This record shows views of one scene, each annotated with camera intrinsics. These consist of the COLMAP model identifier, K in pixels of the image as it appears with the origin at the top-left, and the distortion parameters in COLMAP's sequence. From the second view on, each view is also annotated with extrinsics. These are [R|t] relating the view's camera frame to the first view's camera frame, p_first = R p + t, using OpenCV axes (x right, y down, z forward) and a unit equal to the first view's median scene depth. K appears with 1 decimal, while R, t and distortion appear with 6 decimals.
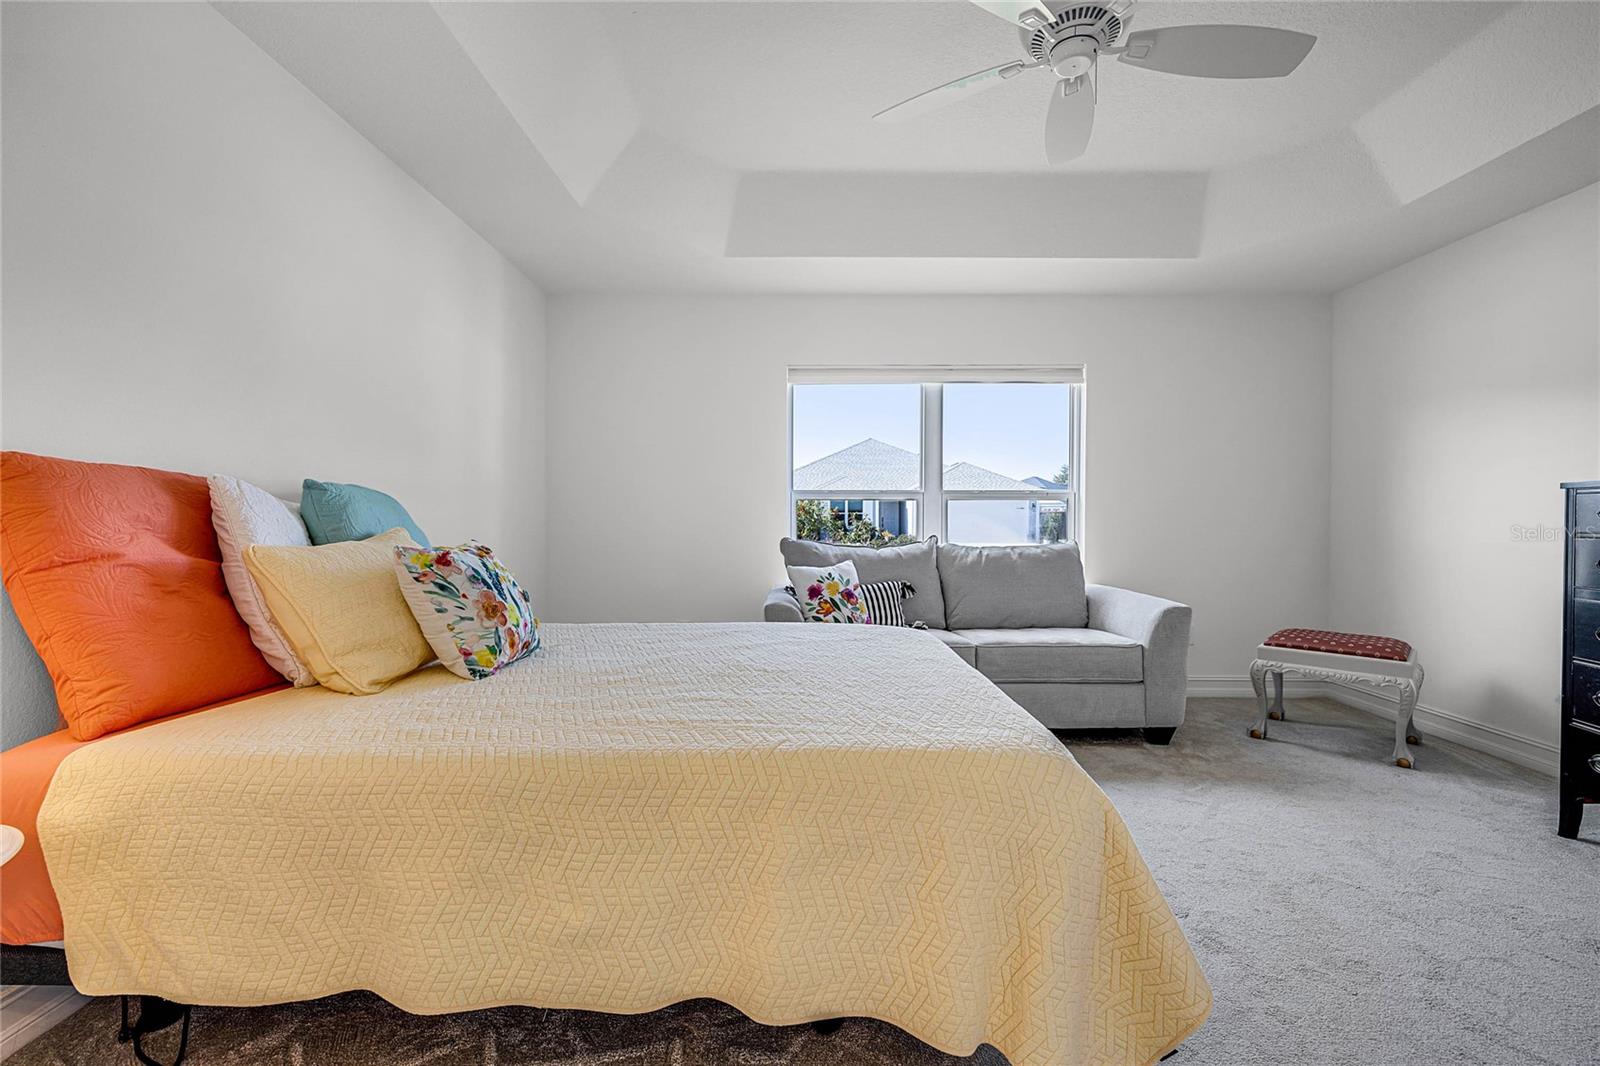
lens RADIAL K [[668.1, 0, 801.7], [0, 668.1, 535.4], [0, 0, 1]] dist [0.000320, 0.000262]
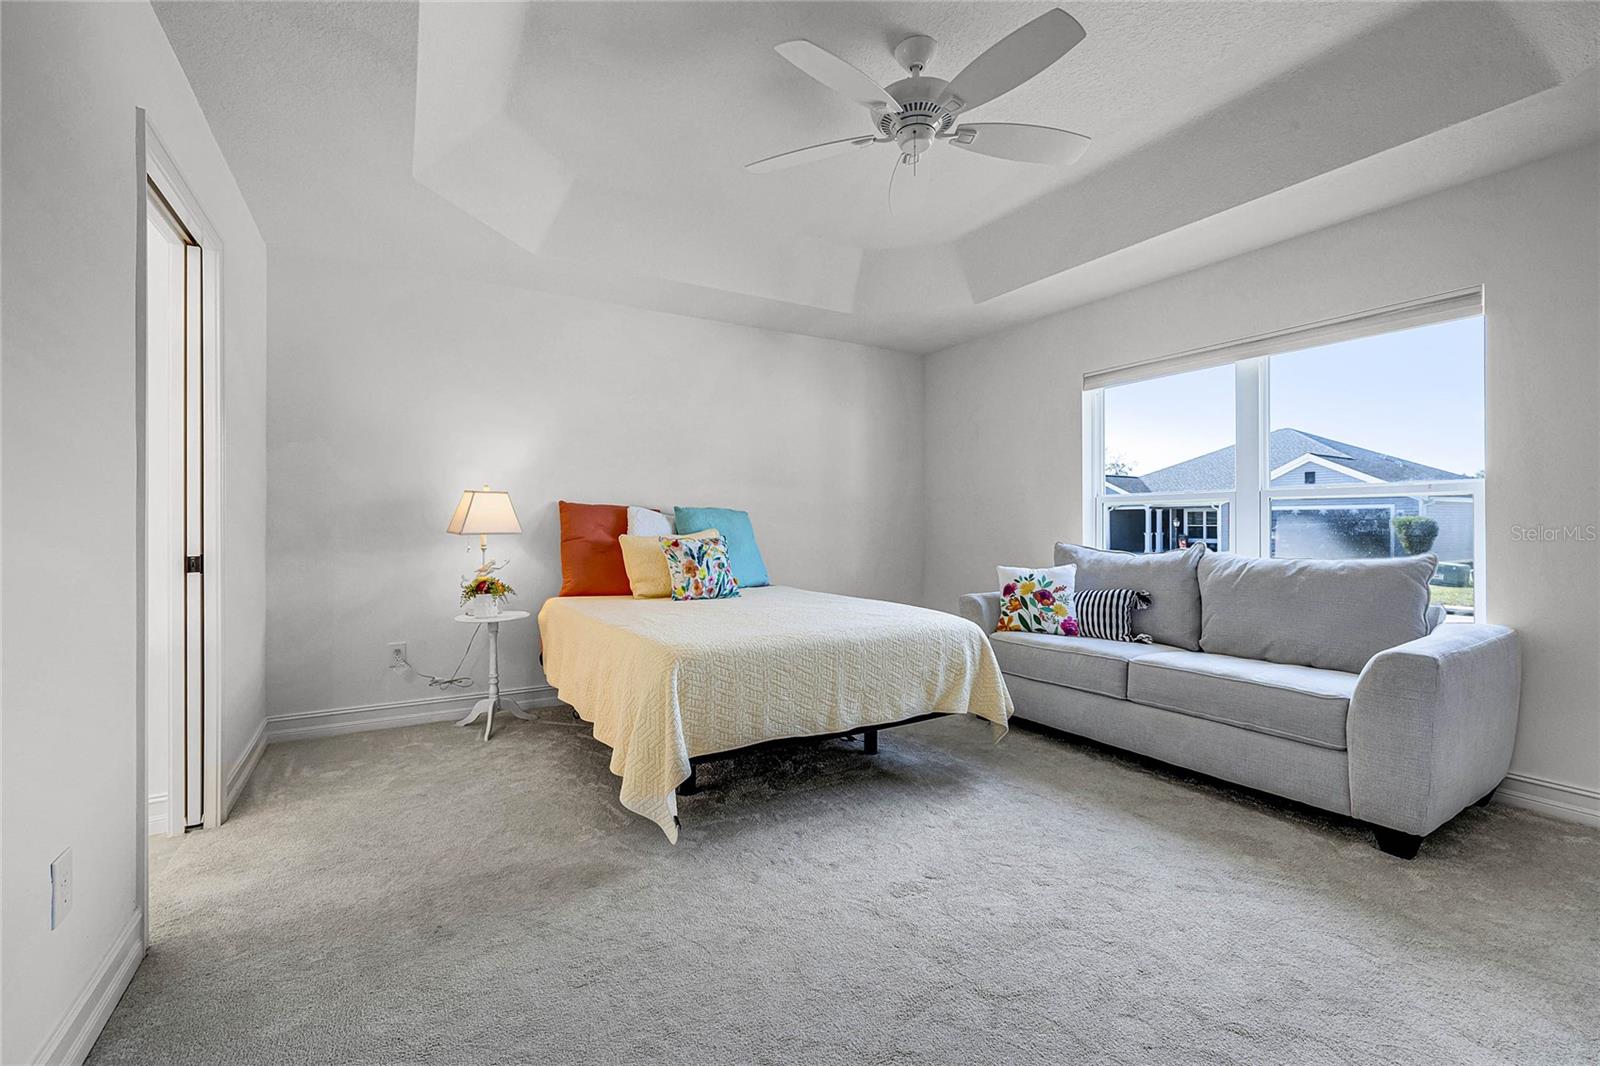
lens RADIAL K [[668.1, 0, 807.7], [0, 668.1, 527.1], [0, 0, 1]] dist [0.000320, 0.000262]
pose [[0.528621, -0.002126, -0.848855, 0.781524], [-0.019991, 0.999688, -0.014954, 0.003993], [0.848623, 0.024875, 0.528414, 0.128603]]
